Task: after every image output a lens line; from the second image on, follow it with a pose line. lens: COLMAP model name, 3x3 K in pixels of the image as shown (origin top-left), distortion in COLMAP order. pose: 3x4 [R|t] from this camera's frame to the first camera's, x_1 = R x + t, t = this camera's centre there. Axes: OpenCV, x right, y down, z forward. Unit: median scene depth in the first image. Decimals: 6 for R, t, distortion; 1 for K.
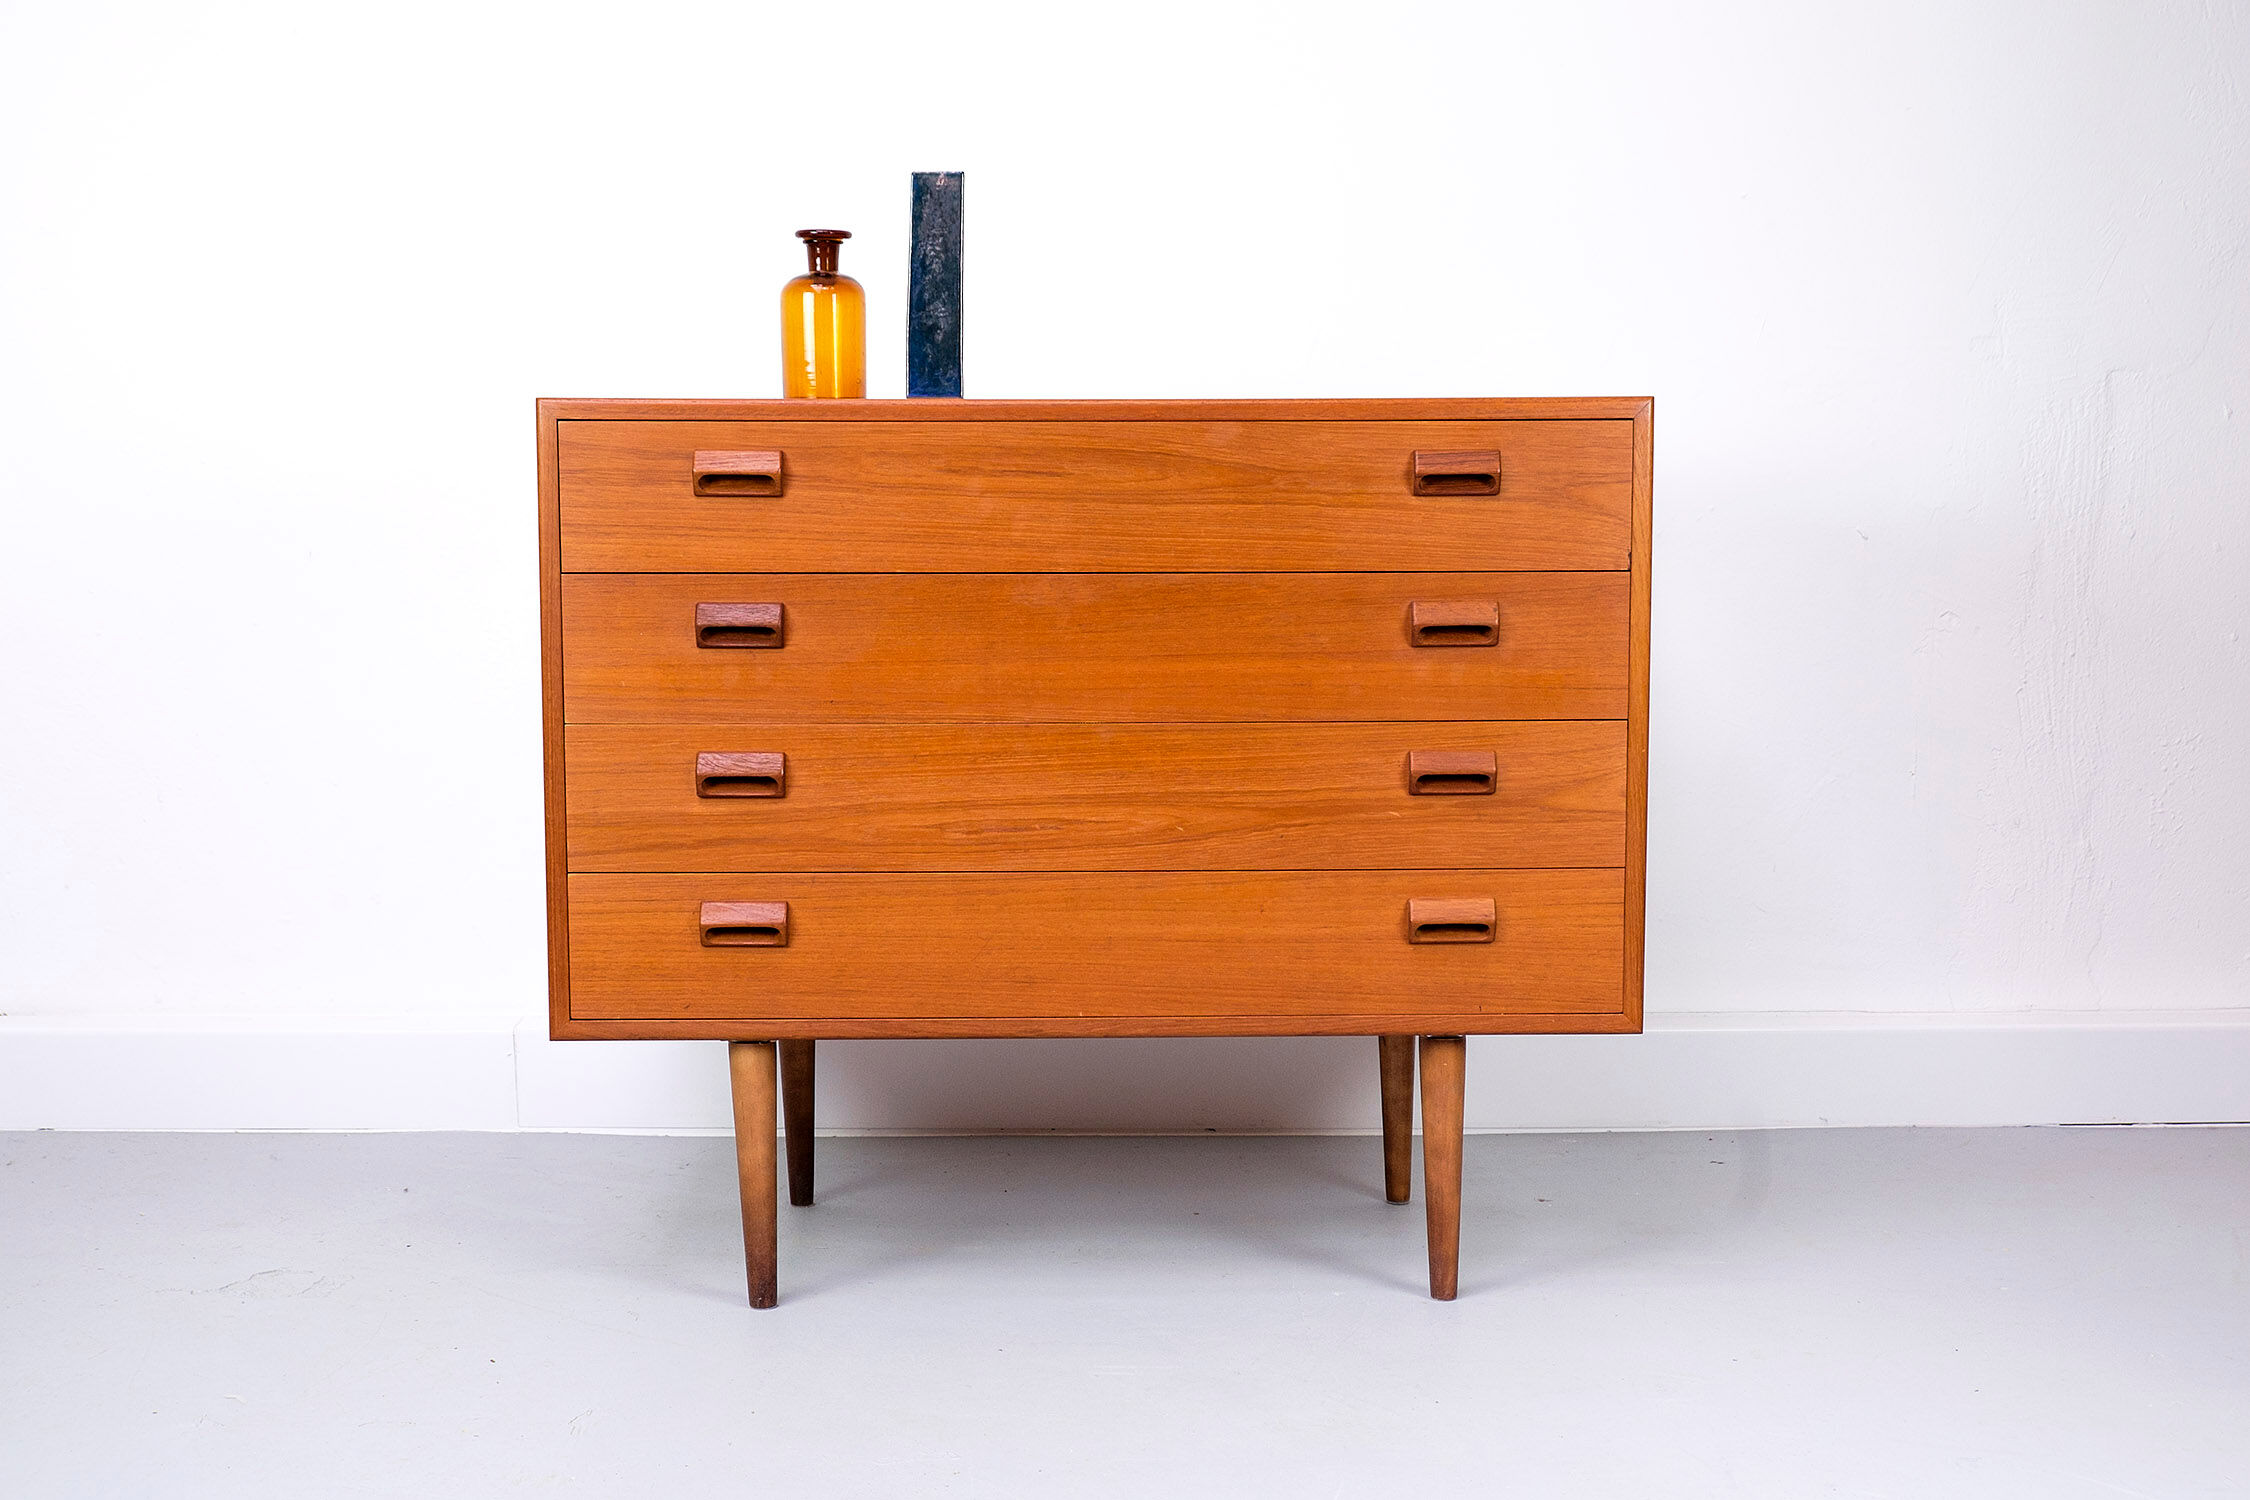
lens RADIAL K [[4701.3, 0, 1125.0], [0, 4701.3, 750.0], [0, 0, 1]] dist [0.016361, -0.023769]
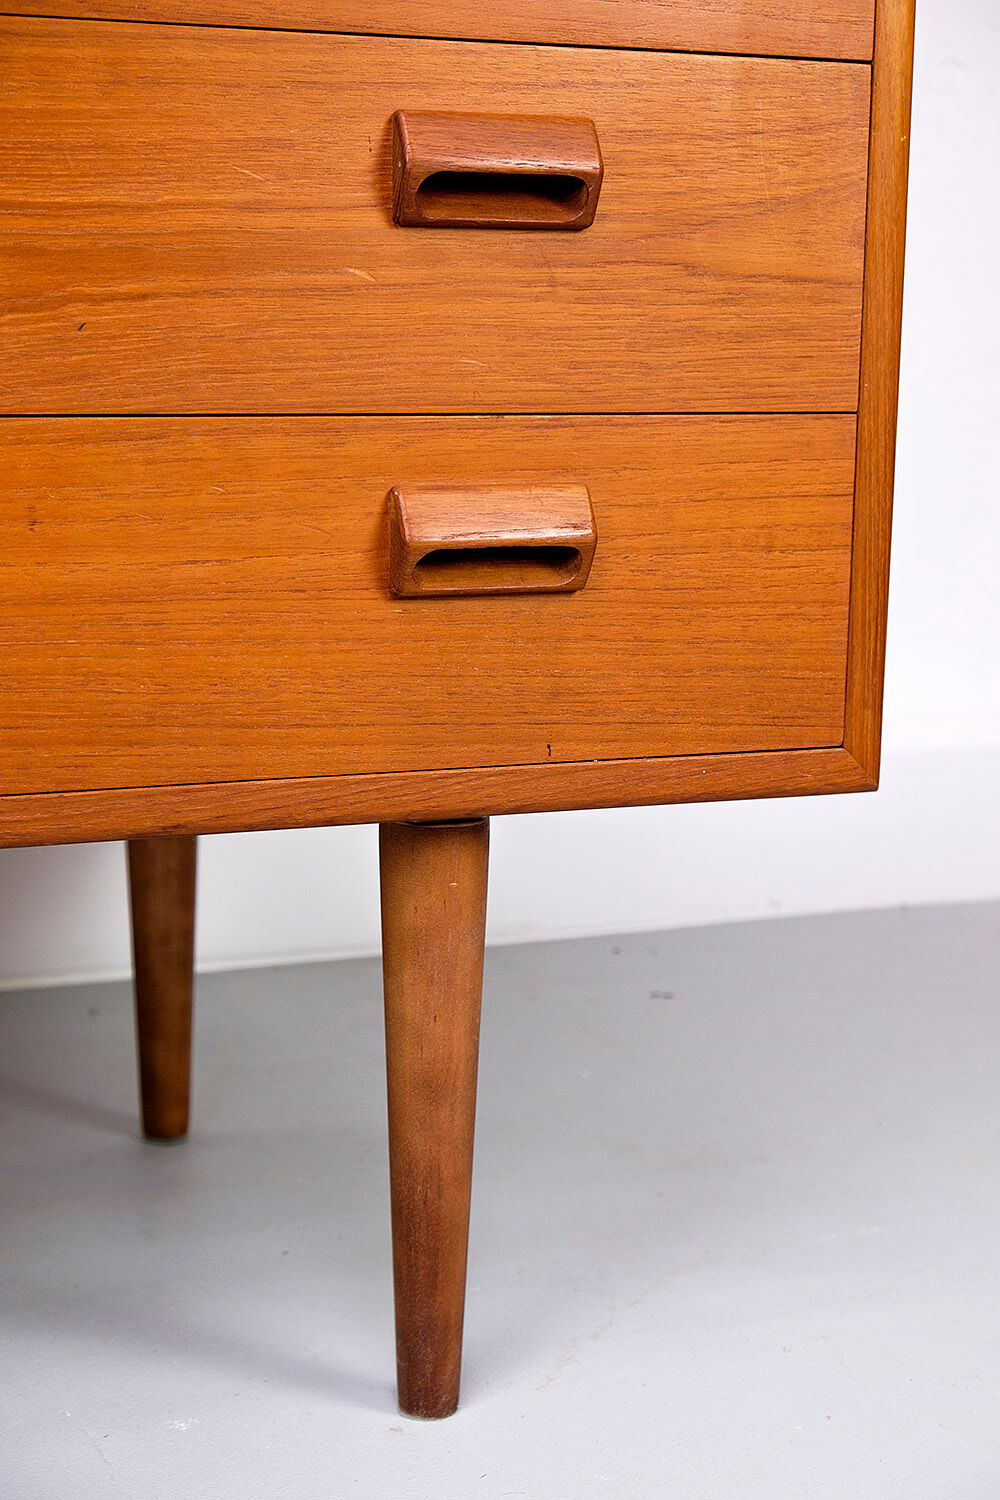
lens RADIAL K [[3134.2, 0, 665.5], [0, 3134.2, 752.1], [0, 0, 1]] dist [0.016361, -0.023769]
pose [[0.924326, -0.042036, 0.379281, -0.021370], [0.020011, 0.997886, 0.061830, 0.038150], [-0.381078, -0.049561, 0.923213, 0.740288]]
